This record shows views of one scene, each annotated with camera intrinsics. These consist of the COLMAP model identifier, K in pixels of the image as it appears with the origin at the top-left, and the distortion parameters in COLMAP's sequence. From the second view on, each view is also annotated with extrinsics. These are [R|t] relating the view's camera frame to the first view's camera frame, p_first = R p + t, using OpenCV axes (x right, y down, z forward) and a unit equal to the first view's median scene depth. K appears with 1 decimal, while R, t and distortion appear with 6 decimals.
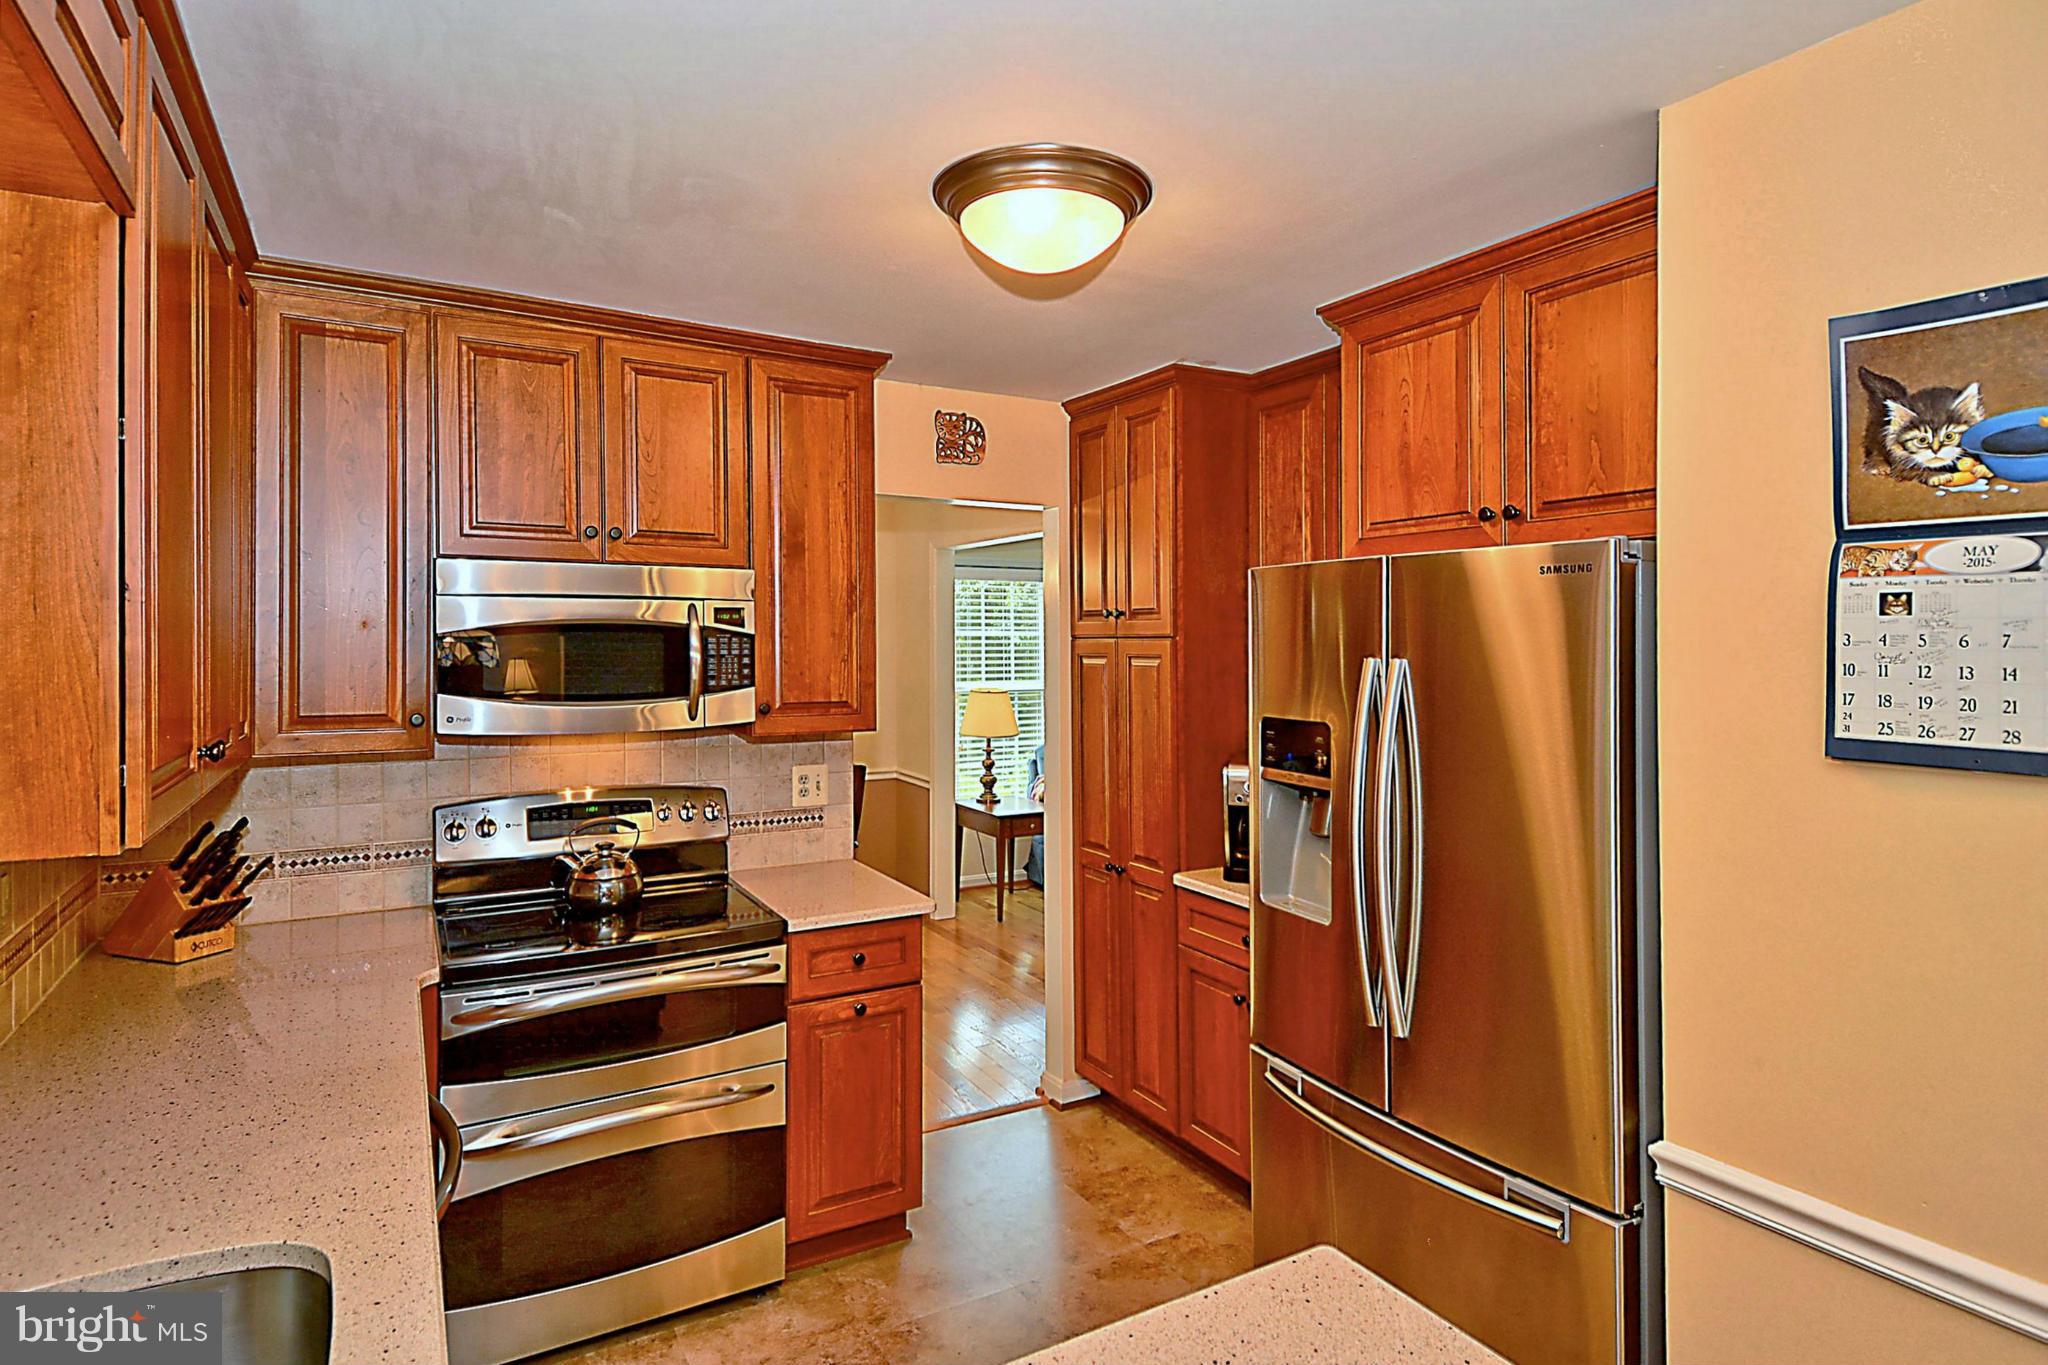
lens RADIAL K [[1084.8, 0, 1032.1], [0, 1084.8, 655.5], [0, 0, 1]] dist [0.075833, -0.049789]
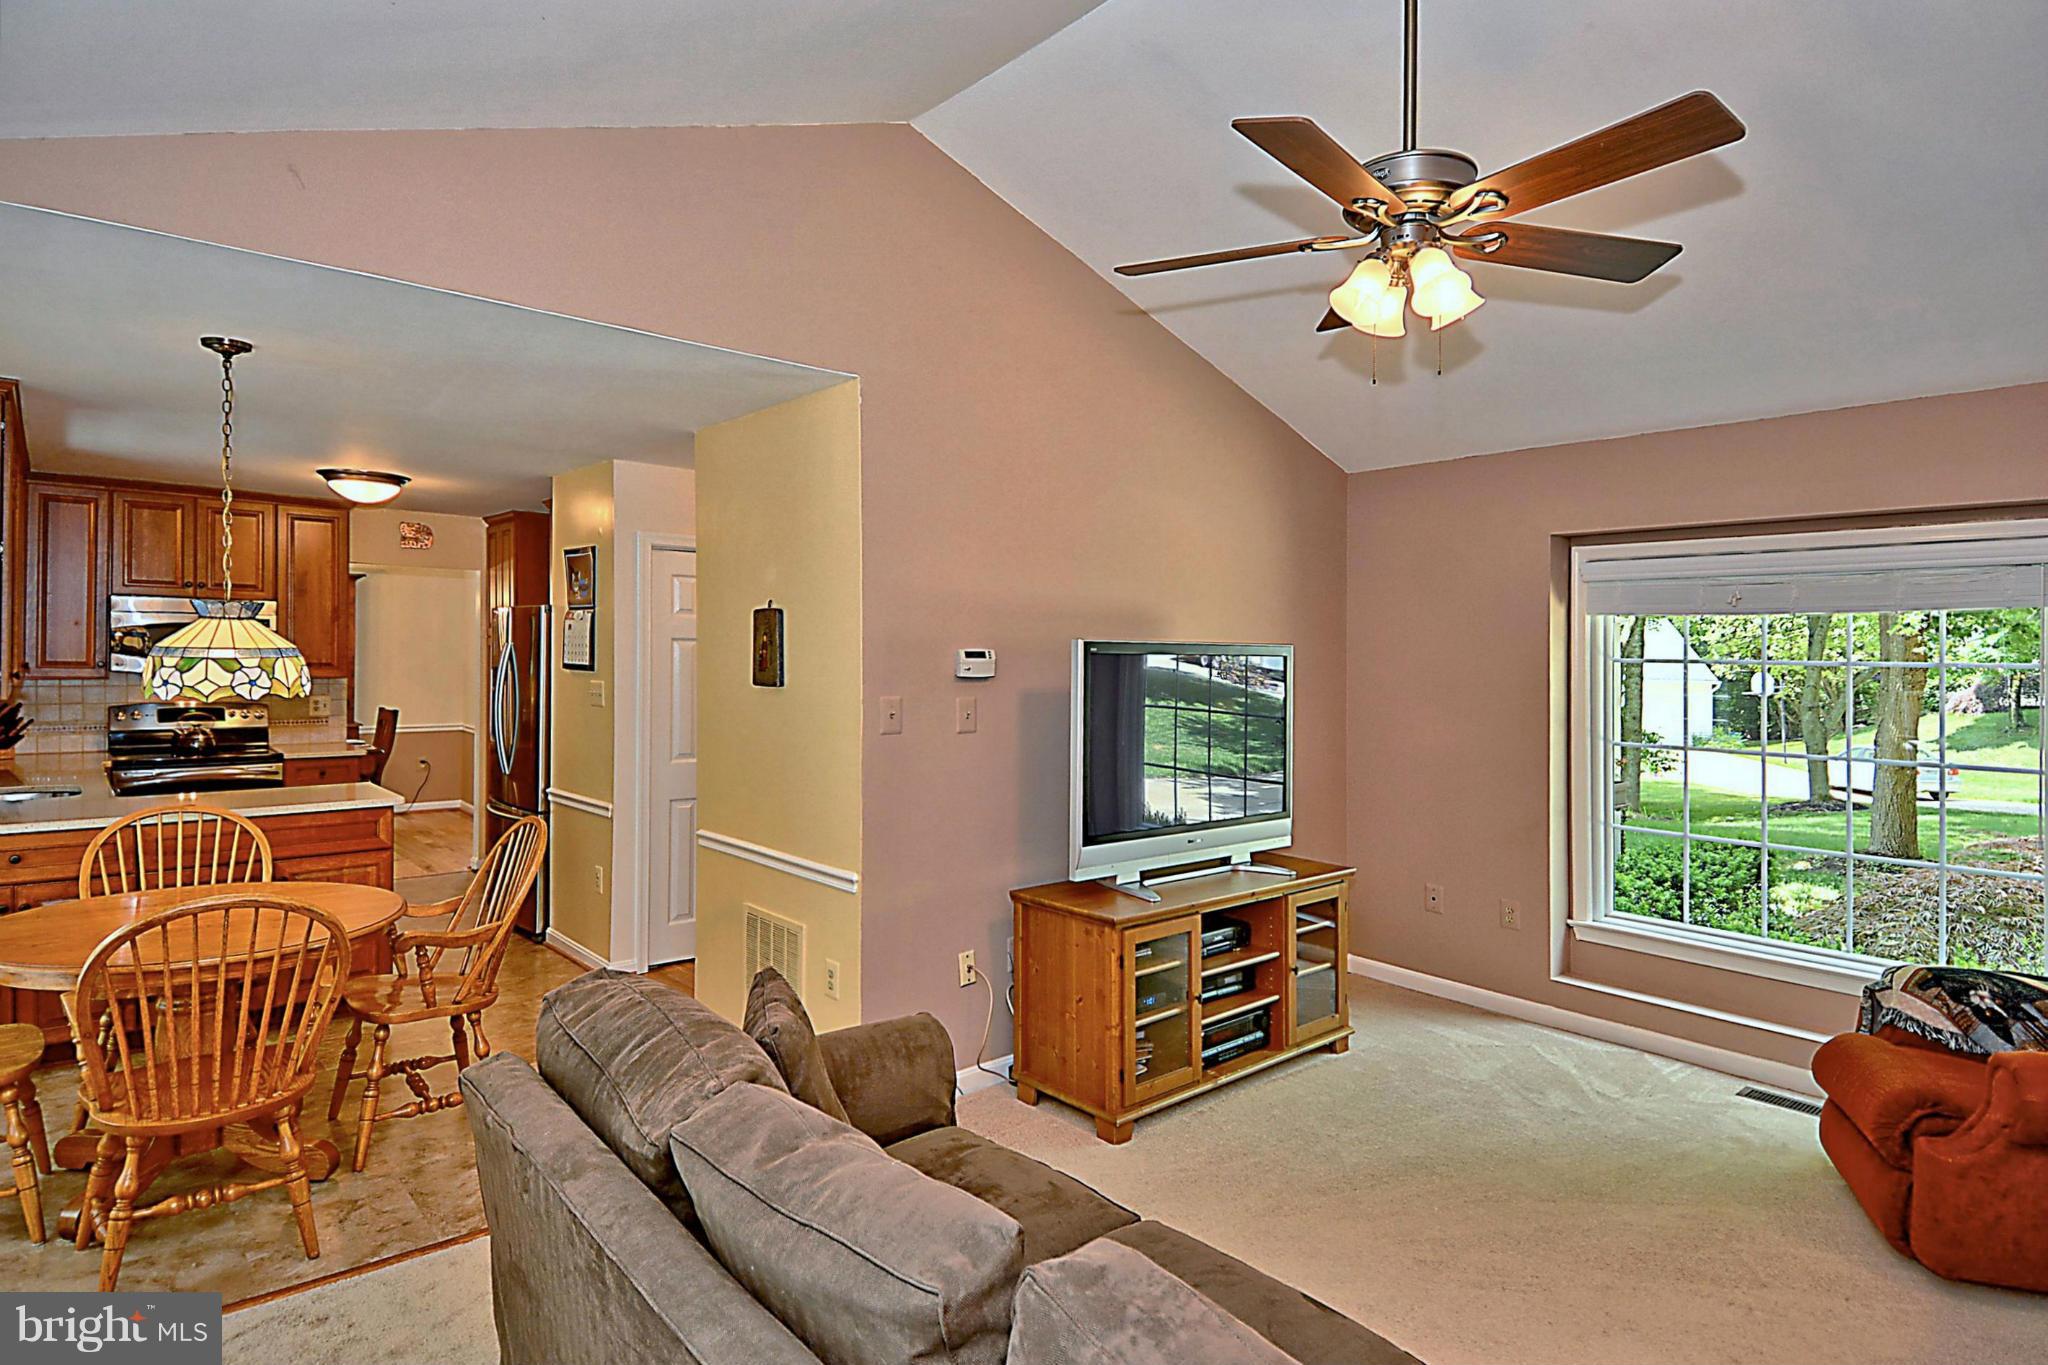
lens RADIAL K [[1085.3, 0, 1055.2], [0, 1085.3, 675.9], [0, 0, 1]] dist [0.076828, -0.049393]
pose [[0.980325, 0.009237, 0.197176, 0.879422], [-0.009784, 0.999951, 0.001800, 0.054016], [-0.197149, -0.003693, 0.980367, -1.578561]]
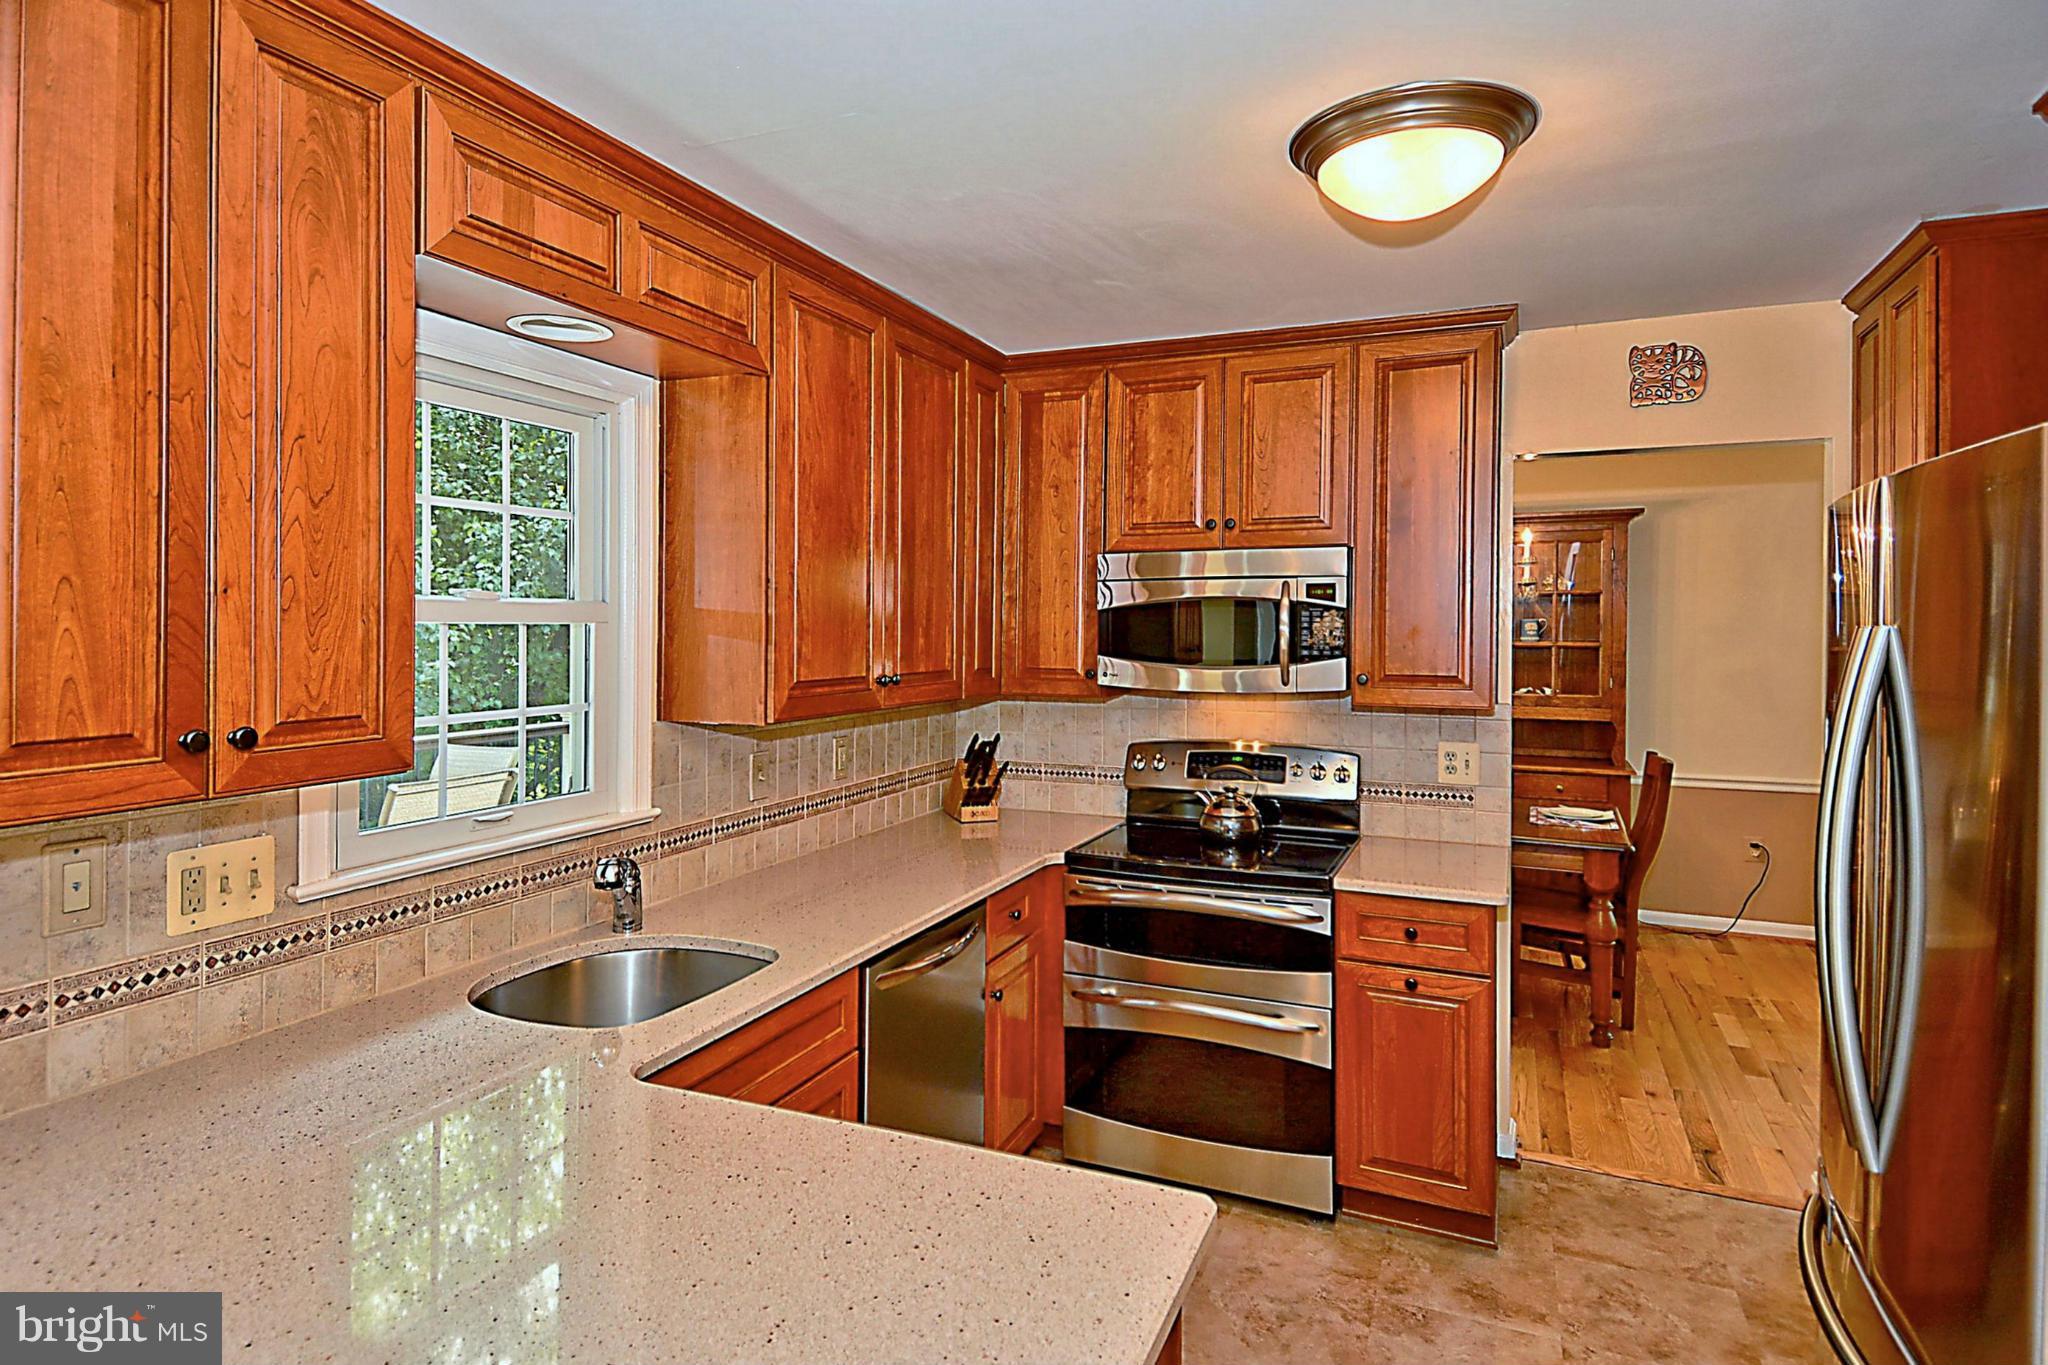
lens RADIAL K [[1120.3, 0, 1015.8], [0, 1120.3, 630.8], [0, 0, 1]] dist [0.047734, -0.000142]
pose [[0.607470, 0.007368, -0.794308, 0.432778], [-0.010834, 0.999941, 0.000990, 0.005170], [0.794269, 0.008004, 0.607514, 0.087321]]
